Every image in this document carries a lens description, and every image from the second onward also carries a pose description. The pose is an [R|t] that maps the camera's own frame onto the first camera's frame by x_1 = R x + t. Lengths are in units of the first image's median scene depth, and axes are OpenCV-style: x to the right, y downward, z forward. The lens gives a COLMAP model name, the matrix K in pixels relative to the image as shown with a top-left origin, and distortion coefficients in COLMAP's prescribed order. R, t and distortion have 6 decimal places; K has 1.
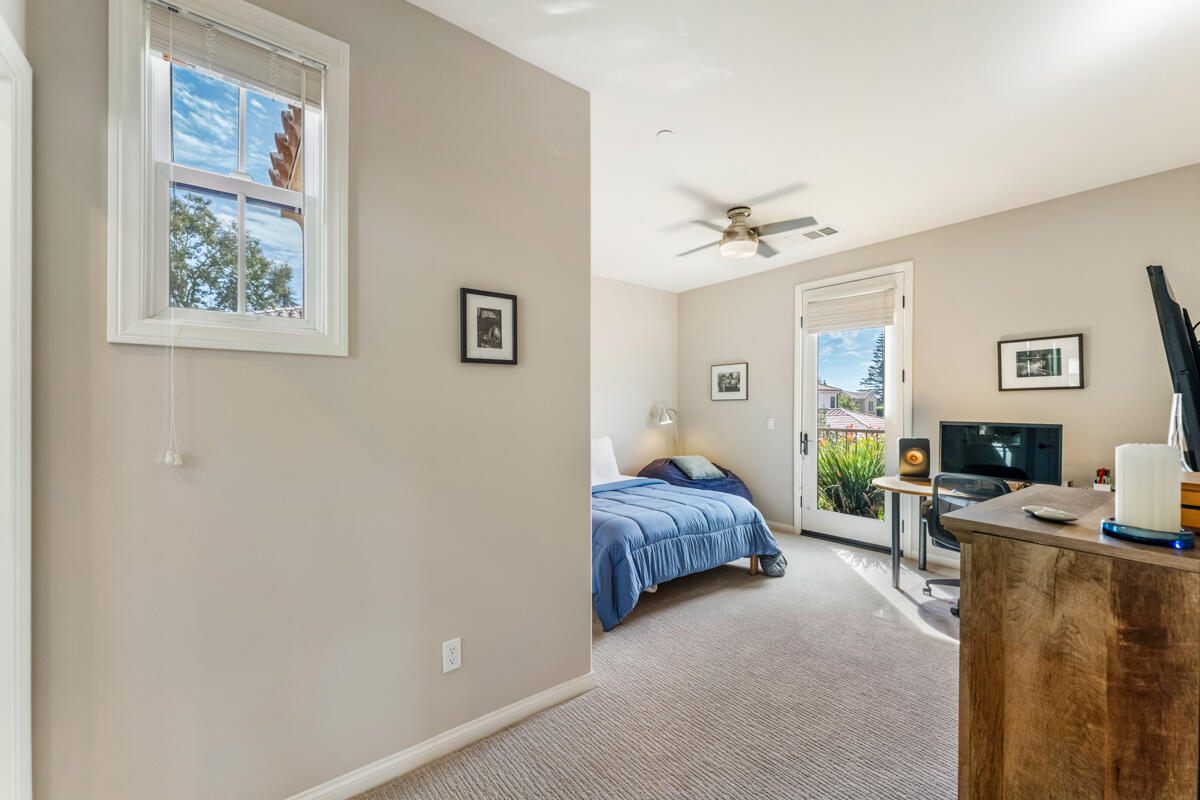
lens RADIAL K [[478.9, 0, 594.3], [0, 478.9, 403.0], [0, 0, 1]] dist [0.001004, 0.000032]
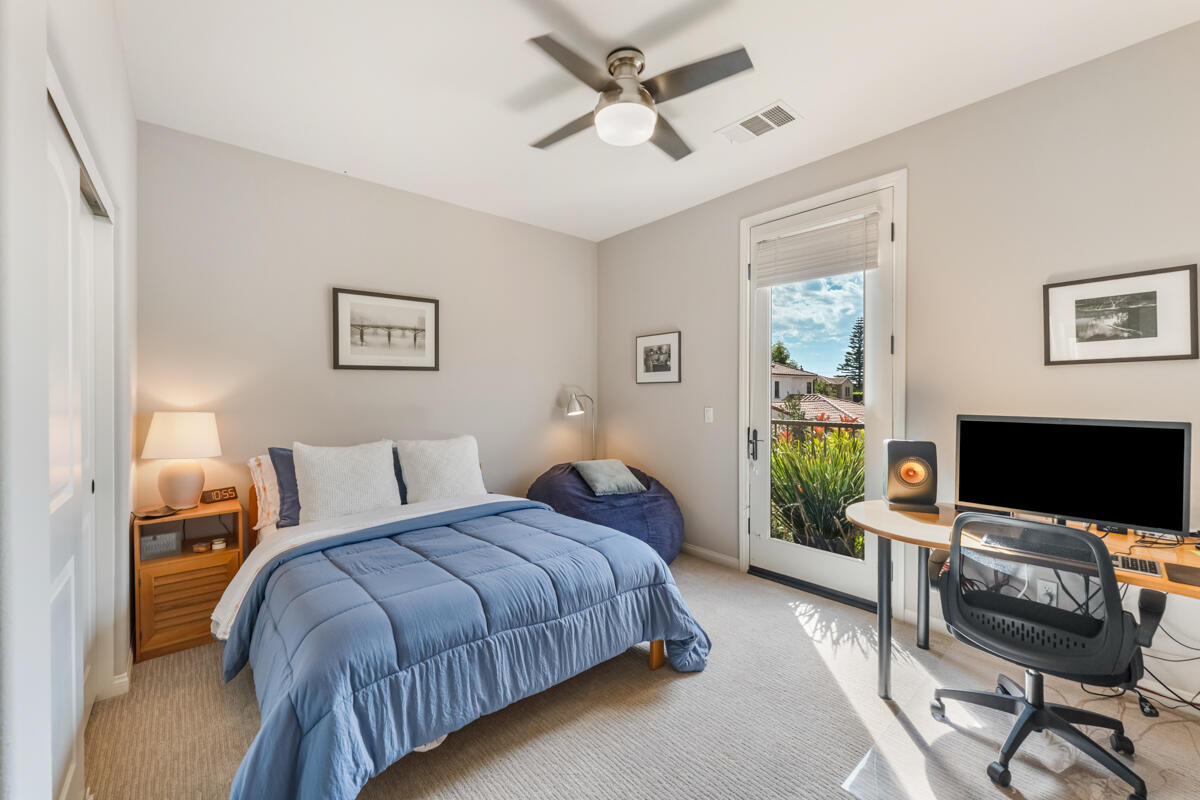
lens RADIAL K [[481.1, 0, 597.8], [0, 481.1, 390.8], [0, 0, 1]] dist [-0.000588, -0.000029]
pose [[0.999007, -0.001884, 0.044508, 0.227106], [0.001744, 0.999993, 0.003201, 0.005135], [-0.044513, -0.003120, 0.999004, 0.384589]]
